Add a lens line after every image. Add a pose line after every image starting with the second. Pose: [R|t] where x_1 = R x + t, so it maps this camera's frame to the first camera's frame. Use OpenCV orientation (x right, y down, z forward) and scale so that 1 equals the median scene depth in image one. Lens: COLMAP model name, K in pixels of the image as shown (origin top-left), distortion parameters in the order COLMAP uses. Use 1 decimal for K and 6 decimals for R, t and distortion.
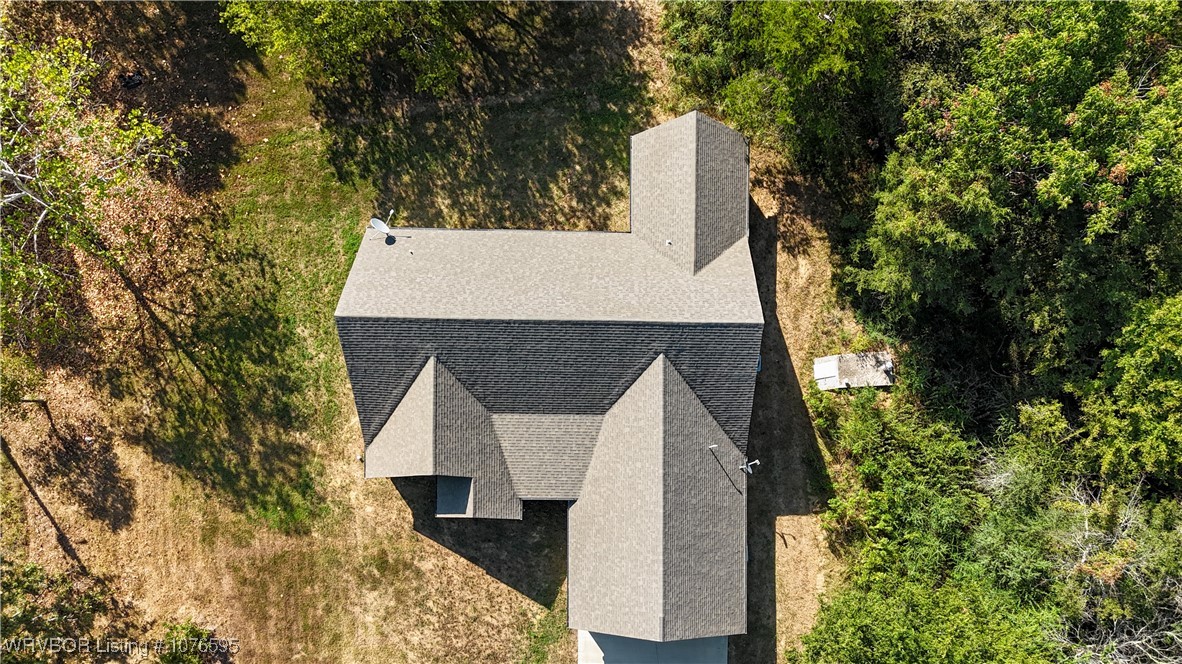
lens RADIAL K [[890.5, 0, 610.5], [0, 890.5, 540.6], [0, 0, 1]] dist [0.035951, -0.005027]
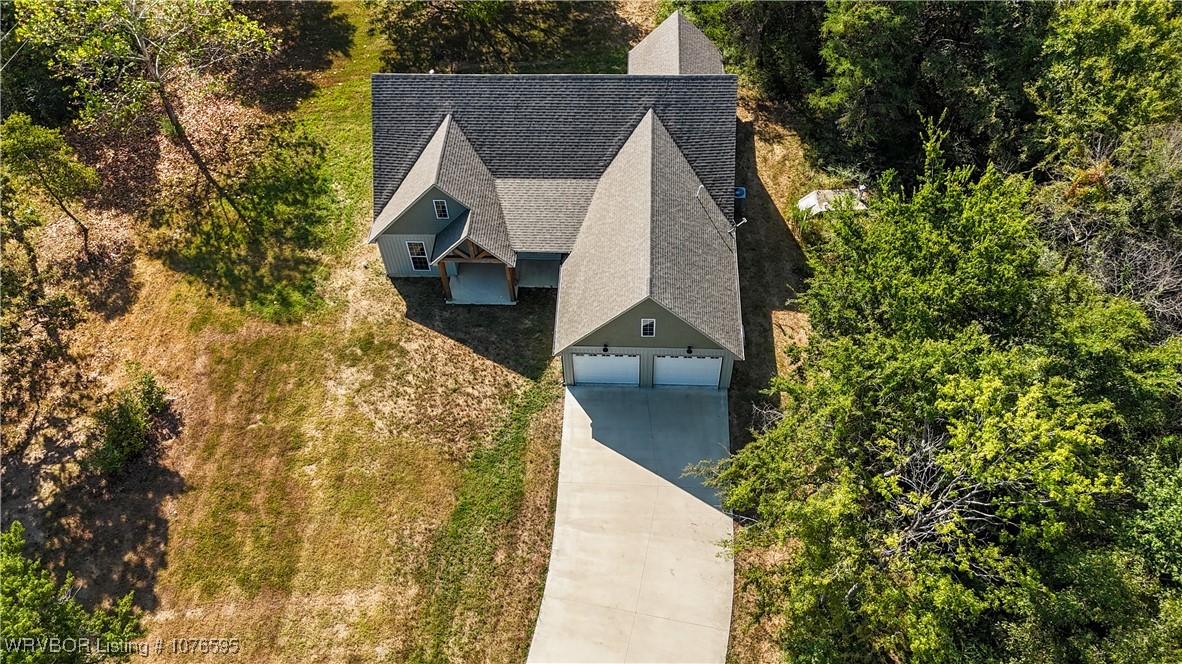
lens RADIAL K [[890.6, 0, 610.0], [0, 890.6, 391.9], [0, 0, 1]] dist [0.099450, -0.129809]
pose [[0.999355, 0.011342, -0.034070, 0.041636], [-0.029644, 0.796021, -0.604542, 0.647932], [0.020264, 0.605162, 0.795844, 0.262146]]
